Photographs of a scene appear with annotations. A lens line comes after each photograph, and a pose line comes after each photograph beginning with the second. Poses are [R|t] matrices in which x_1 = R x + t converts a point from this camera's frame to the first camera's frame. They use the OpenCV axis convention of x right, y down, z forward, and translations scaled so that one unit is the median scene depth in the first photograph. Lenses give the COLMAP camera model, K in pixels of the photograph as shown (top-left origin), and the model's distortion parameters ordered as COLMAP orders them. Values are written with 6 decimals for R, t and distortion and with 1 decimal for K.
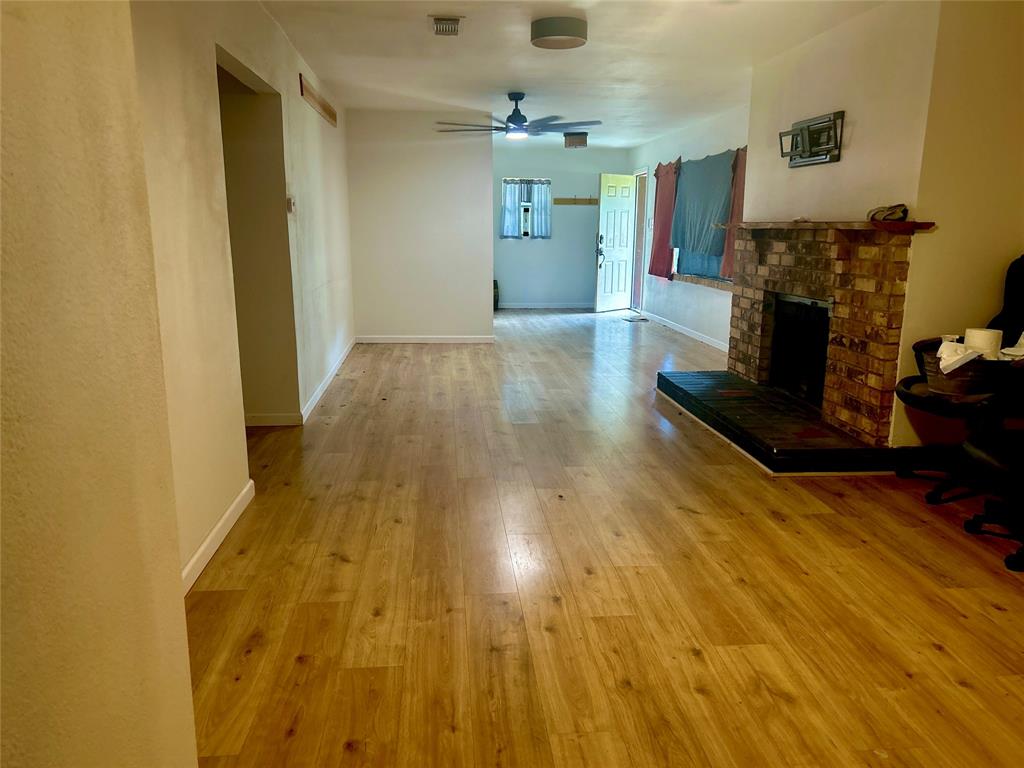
lens RADIAL K [[758.4, 0, 506.8], [0, 758.4, 383.1], [0, 0, 1]] dist [0.040206, -0.042902]
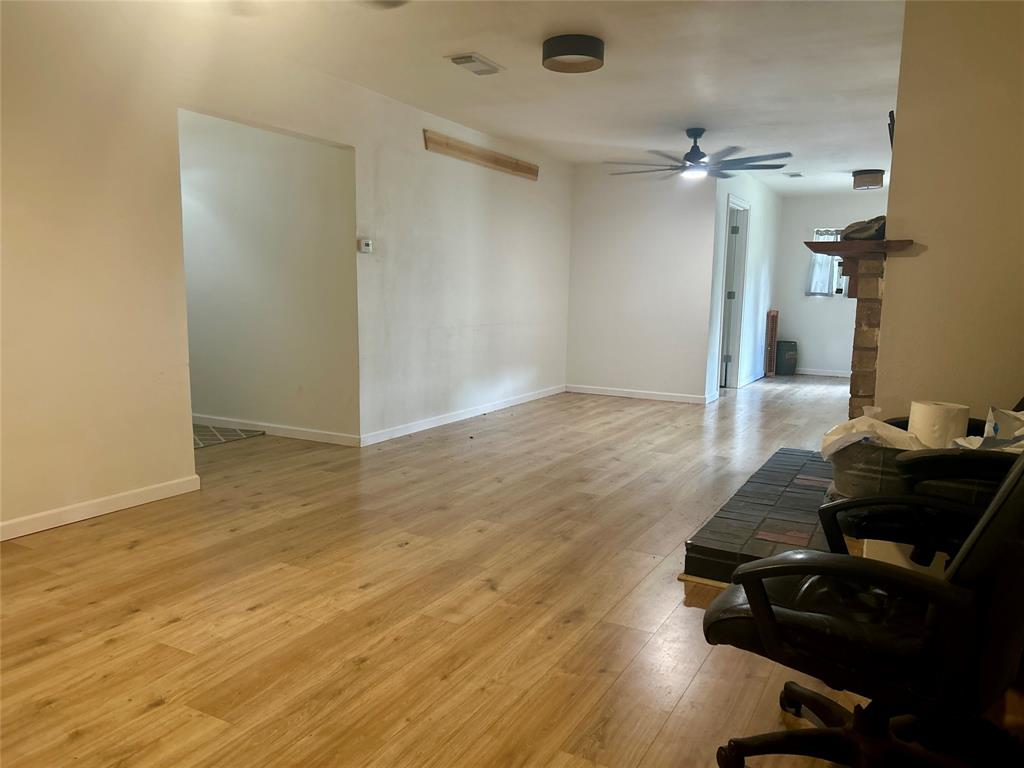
lens RADIAL K [[758.4, 0, 513.1], [0, 758.4, 384.5], [0, 0, 1]] dist [0.040206, -0.042902]
pose [[0.835487, 0.079109, -0.543786, 0.585392], [-0.124395, 0.991122, -0.046936, -0.010988], [0.535246, 0.106858, 0.837910, 0.250145]]
